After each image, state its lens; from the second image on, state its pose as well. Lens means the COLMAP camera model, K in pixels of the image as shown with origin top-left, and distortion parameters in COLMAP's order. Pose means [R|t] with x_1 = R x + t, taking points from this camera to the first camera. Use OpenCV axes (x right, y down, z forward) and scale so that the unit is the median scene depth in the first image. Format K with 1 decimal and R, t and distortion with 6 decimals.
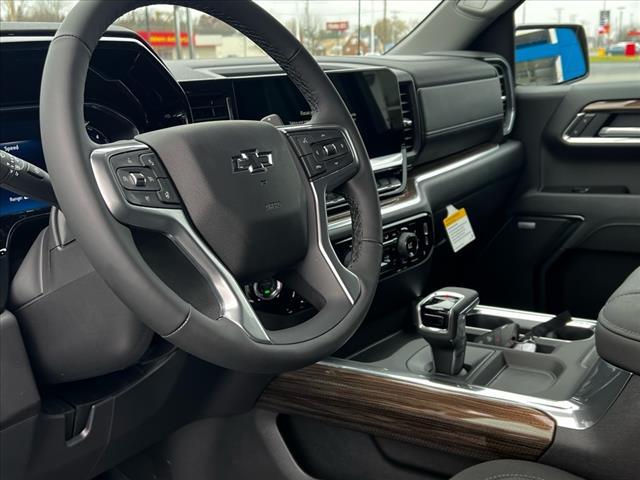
lens RADIAL K [[766.4, 0, 319.4], [0, 766.4, 237.9], [0, 0, 1]] dist [0.039837, 0.000000]
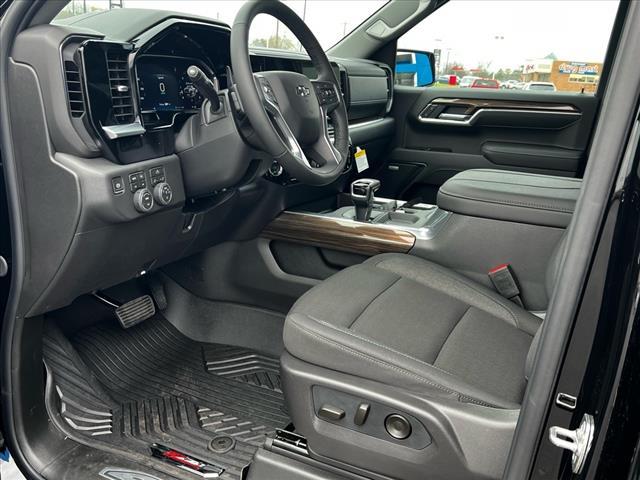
lens RADIAL K [[572.3, 0, 319.1], [0, 572.3, 242.8], [0, 0, 1]] dist [0.093732, -0.005202]
pose [[0.982023, 0.060740, 0.178722, -0.123052], [-0.072521, 0.995552, 0.060140, 0.091952], [-0.174274, -0.072020, 0.982060, -0.265426]]
